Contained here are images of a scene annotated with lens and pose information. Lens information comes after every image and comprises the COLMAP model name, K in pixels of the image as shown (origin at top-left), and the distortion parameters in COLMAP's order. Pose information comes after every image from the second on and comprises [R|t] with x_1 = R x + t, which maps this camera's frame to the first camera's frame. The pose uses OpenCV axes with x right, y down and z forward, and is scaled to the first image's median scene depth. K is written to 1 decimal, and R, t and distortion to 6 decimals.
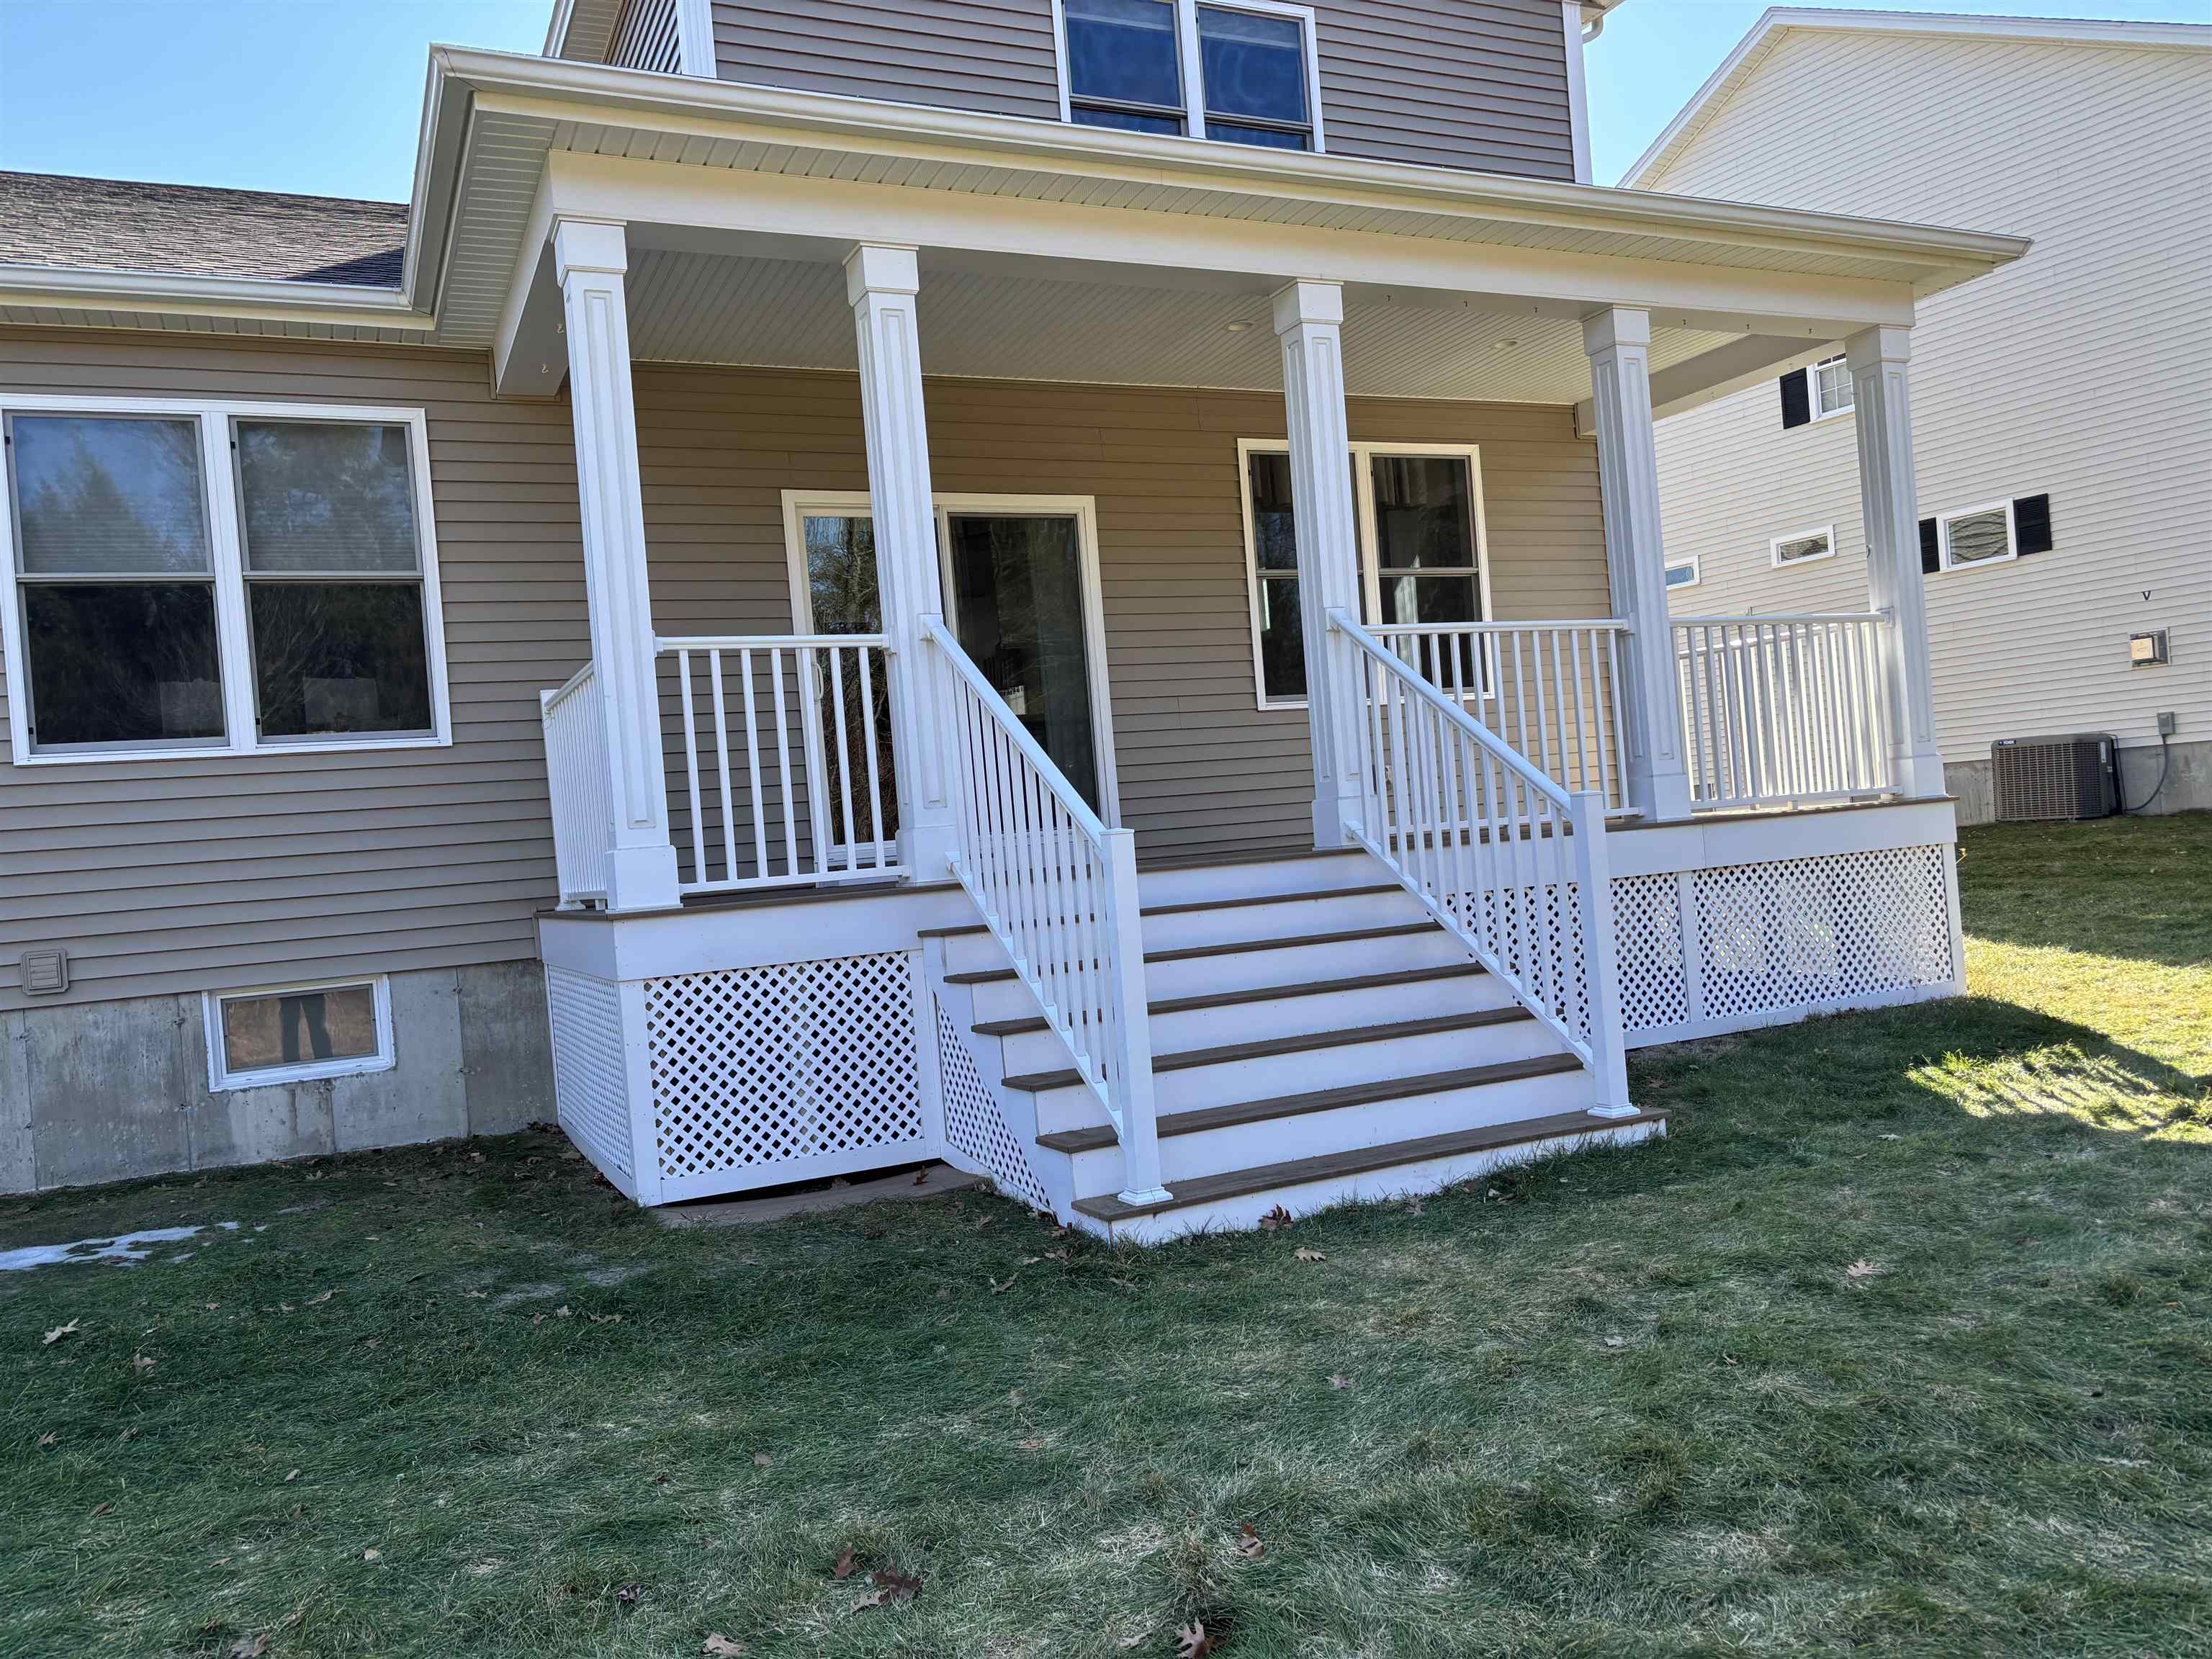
lens RADIAL K [[1651.8, 0, 1103.5], [0, 1651.8, 812.5], [0, 0, 1]] dist [0.038296, -0.045003]
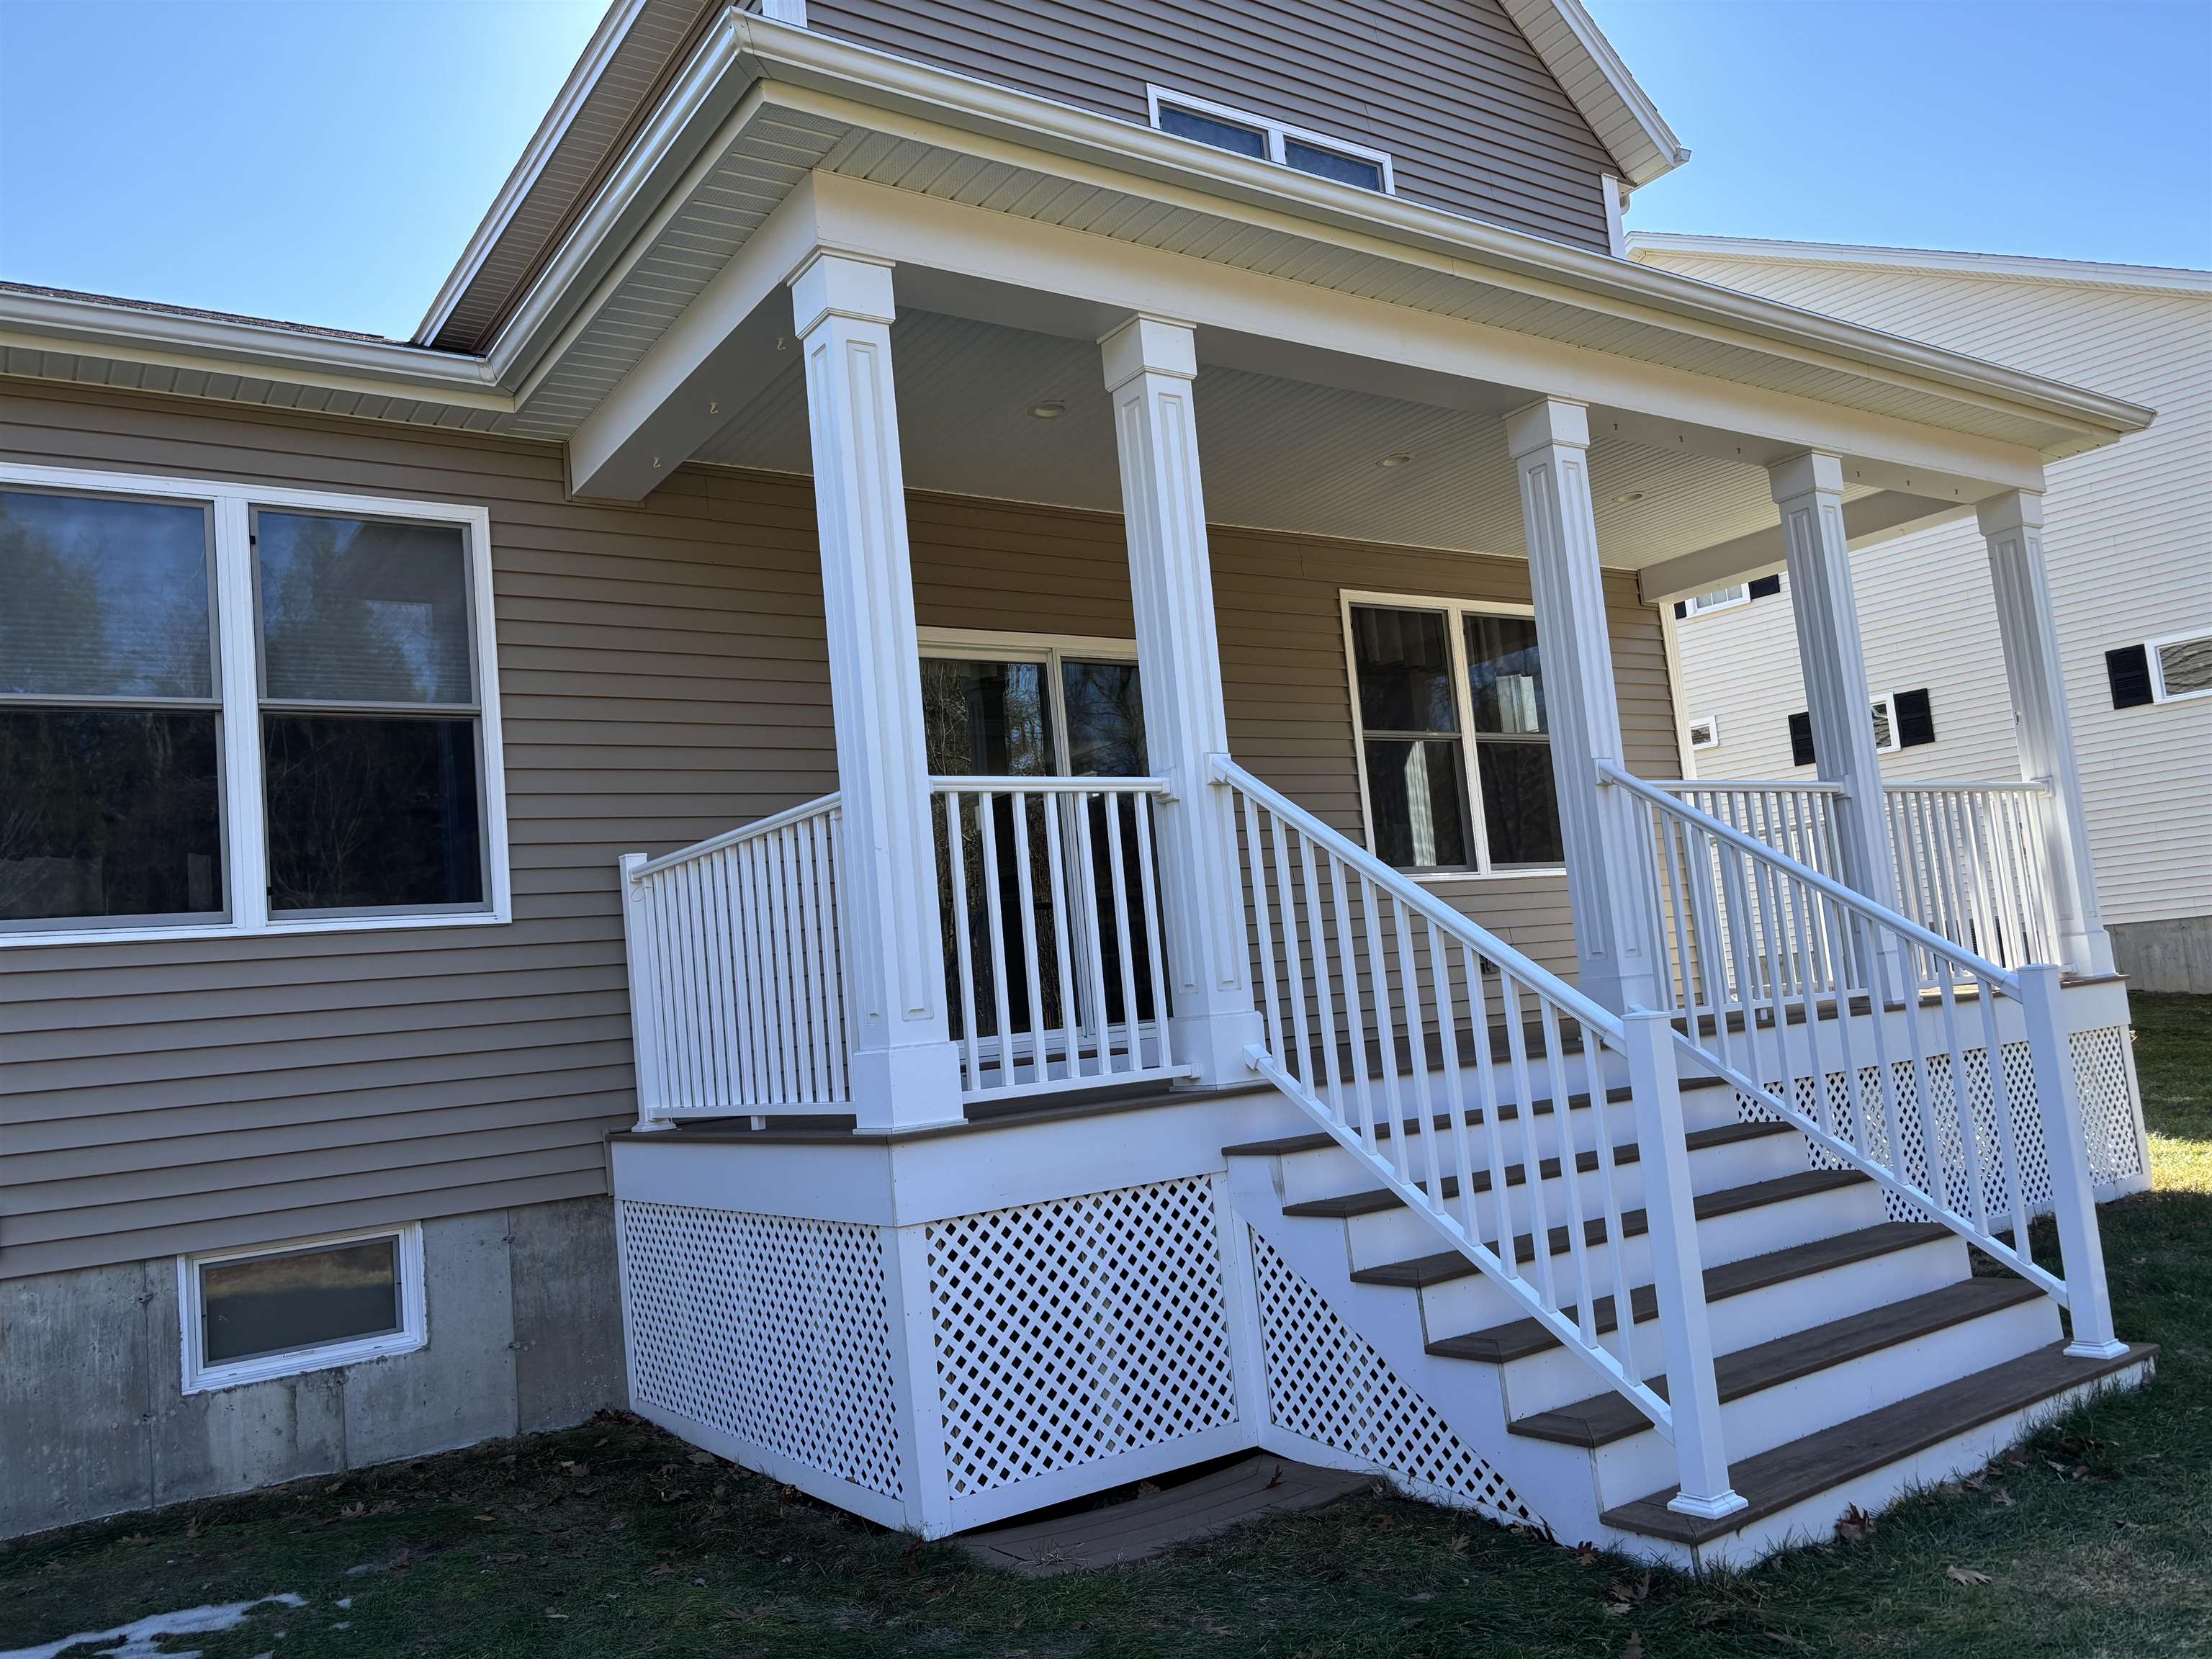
lens RADIAL K [[1651.8, 0, 1103.5], [0, 1651.8, 812.5], [0, 0, 1]] dist [0.038296, -0.045003]
pose [[0.986578, 0.007963, 0.163097, -0.256733], [0.011484, 0.992953, -0.117948, 0.004205], [-0.162887, 0.118238, 0.979534, 0.183672]]
